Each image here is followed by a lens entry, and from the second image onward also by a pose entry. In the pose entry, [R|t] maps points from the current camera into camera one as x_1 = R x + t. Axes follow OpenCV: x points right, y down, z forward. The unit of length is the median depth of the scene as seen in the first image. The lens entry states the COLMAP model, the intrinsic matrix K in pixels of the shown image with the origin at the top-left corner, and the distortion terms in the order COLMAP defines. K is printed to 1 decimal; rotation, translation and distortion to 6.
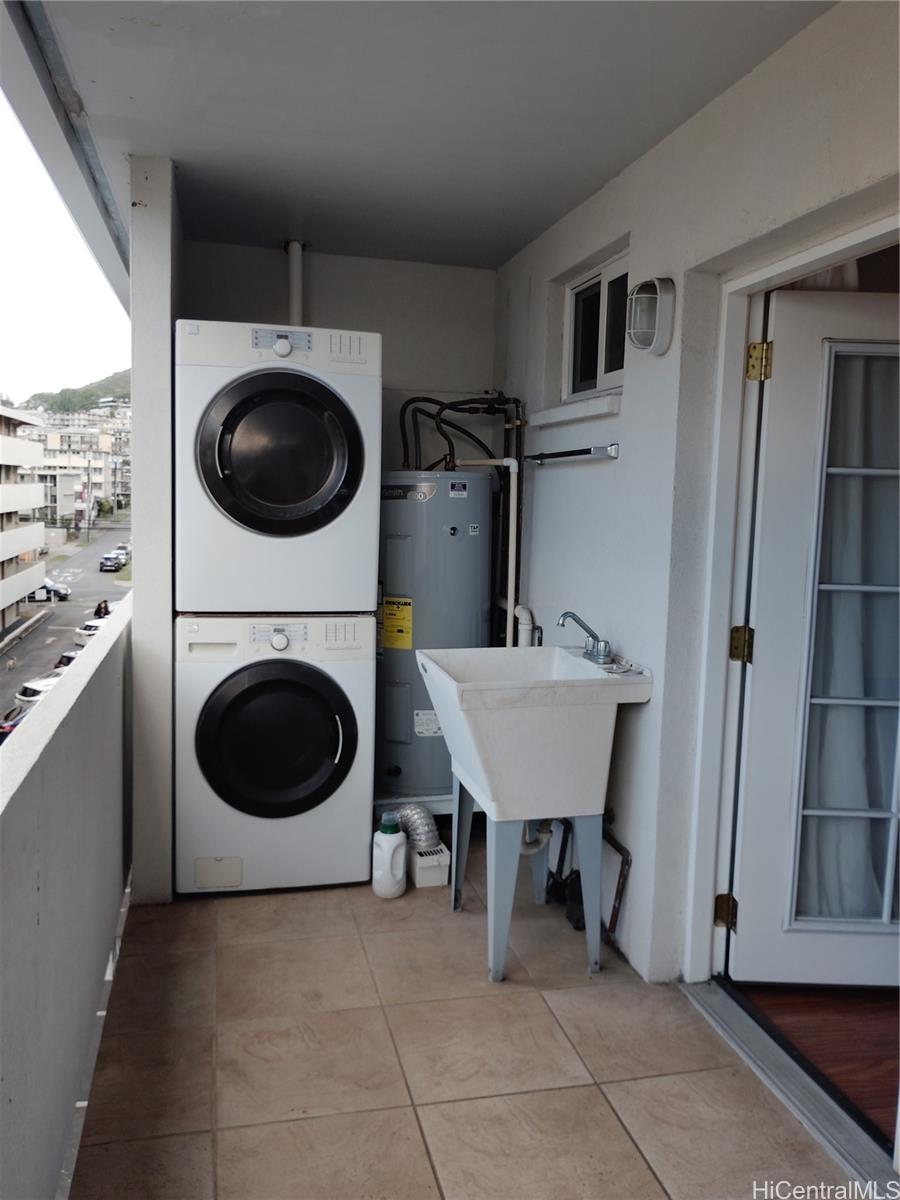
lens RADIAL K [[1010.1, 0, 450.0], [0, 1010.1, 600.0], [0, 0, 1]] dist [0.054151, -0.069124]
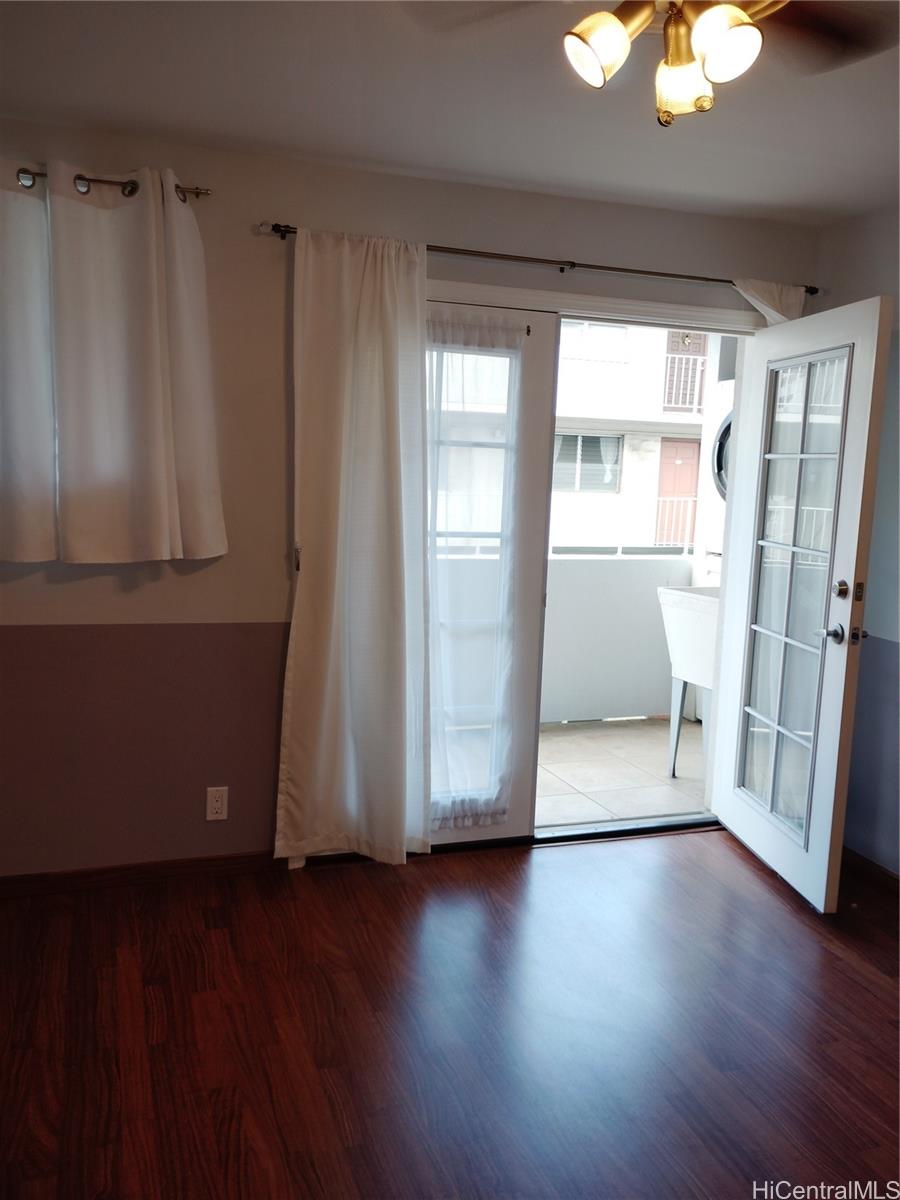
lens RADIAL K [[1010.1, 0, 450.0], [0, 1010.1, 600.0], [0, 0, 1]] dist [0.054151, -0.069124]
pose [[0.117251, 0.104112, -0.987630, 1.680570], [-0.140917, 0.986171, 0.087229, 0.004132], [0.983054, 0.128946, 0.130301, 0.431733]]
